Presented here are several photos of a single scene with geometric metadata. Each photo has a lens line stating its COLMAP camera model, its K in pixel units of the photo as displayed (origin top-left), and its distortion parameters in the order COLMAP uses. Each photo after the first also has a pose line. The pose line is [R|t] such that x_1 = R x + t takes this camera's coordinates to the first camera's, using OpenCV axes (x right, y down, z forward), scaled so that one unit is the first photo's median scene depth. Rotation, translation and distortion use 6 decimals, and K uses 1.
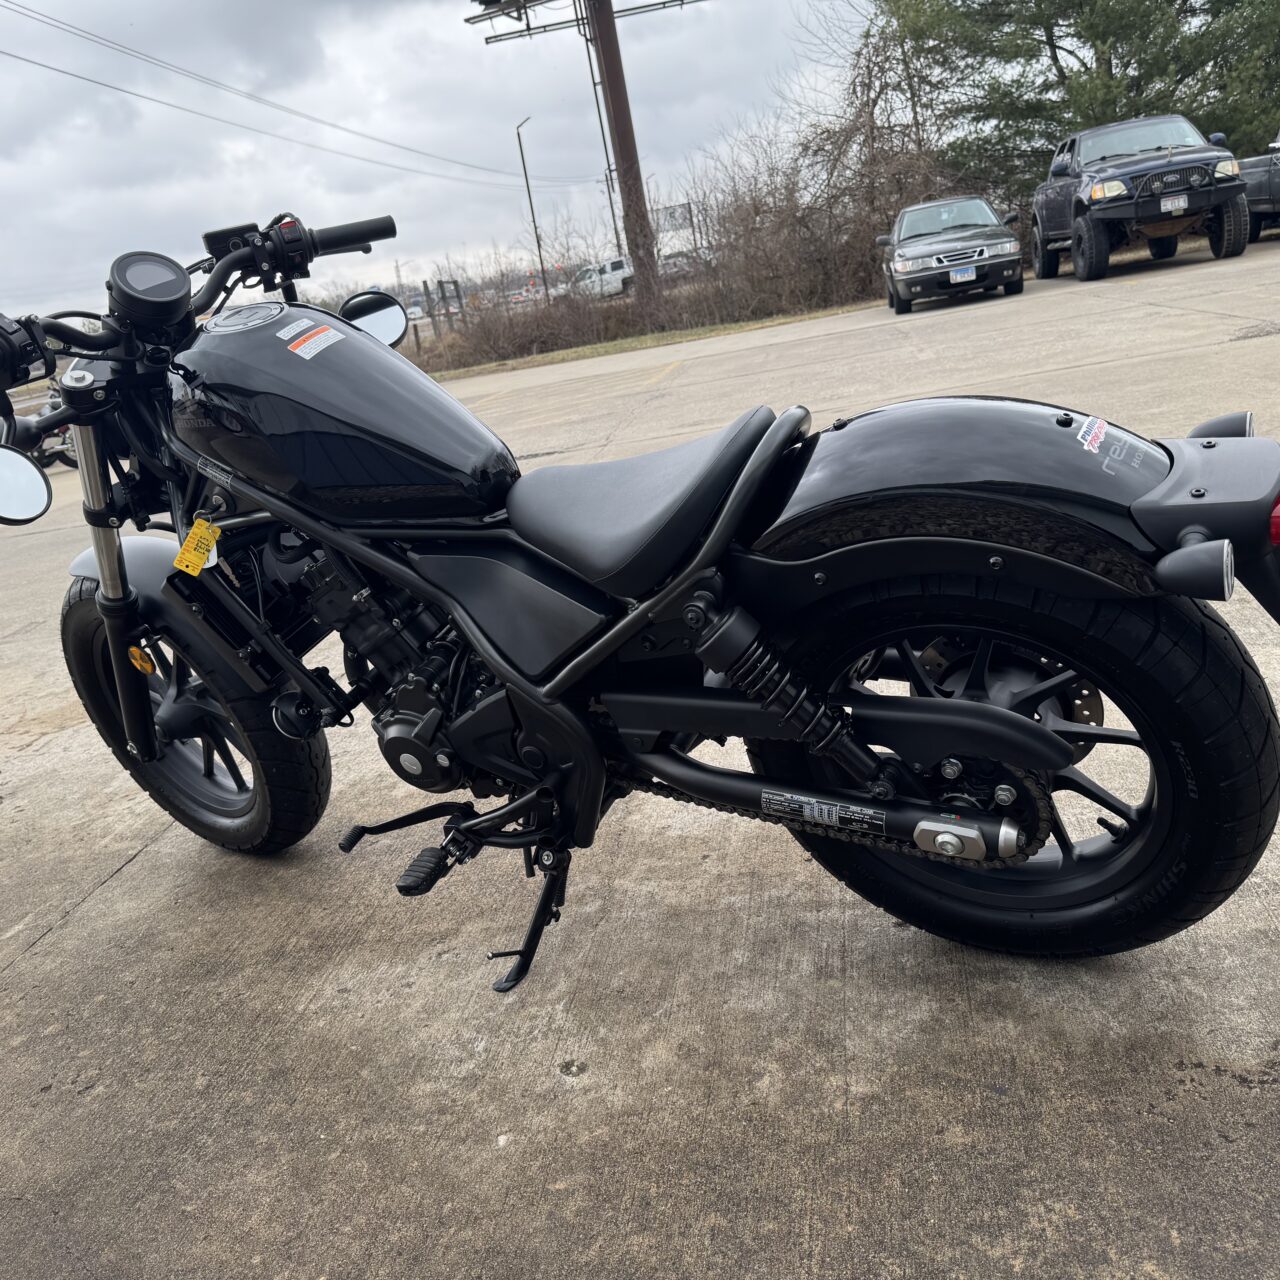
lens RADIAL K [[1214.6, 0, 626.3], [0, 1214.6, 643.9], [0, 0, 1]] dist [0.019930, 0.000000]
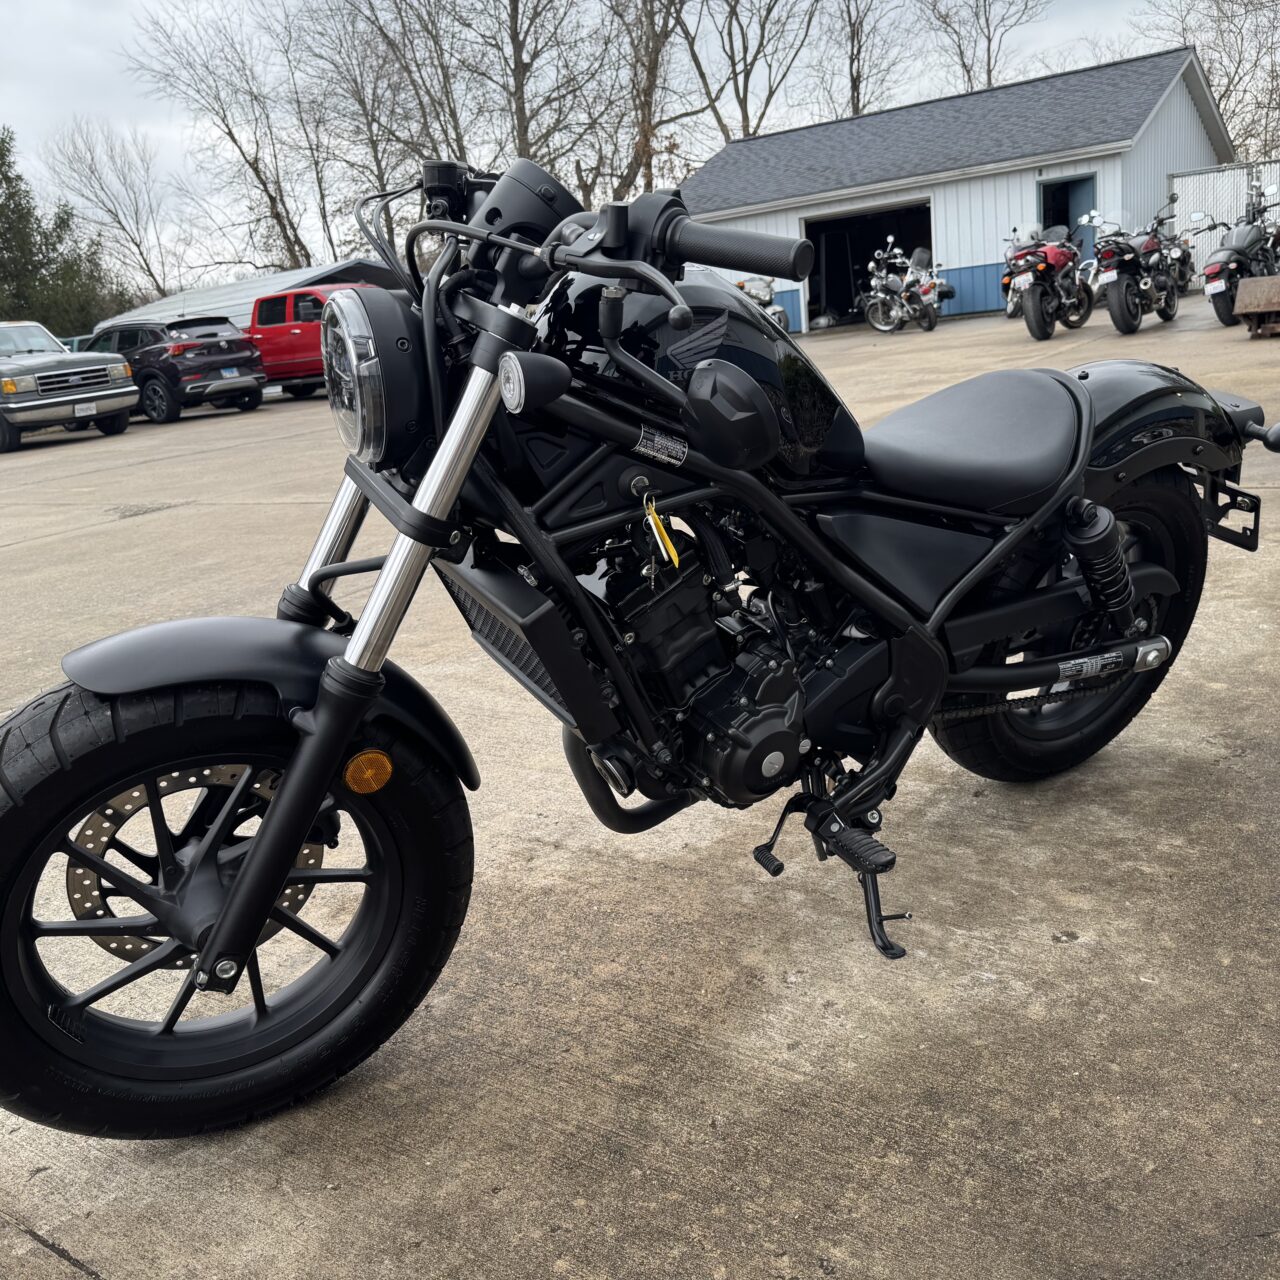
lens RADIAL K [[1214.6, 0, 636.6], [0, 1214.6, 638.4], [0, 0, 1]] dist [0.019930, 0.000000]
pose [[0.458689, -0.108797, 0.881911, -1.236228], [0.280986, 0.959309, -0.027798, 0.003450], [-0.843001, 0.260556, 0.470595, 0.759362]]
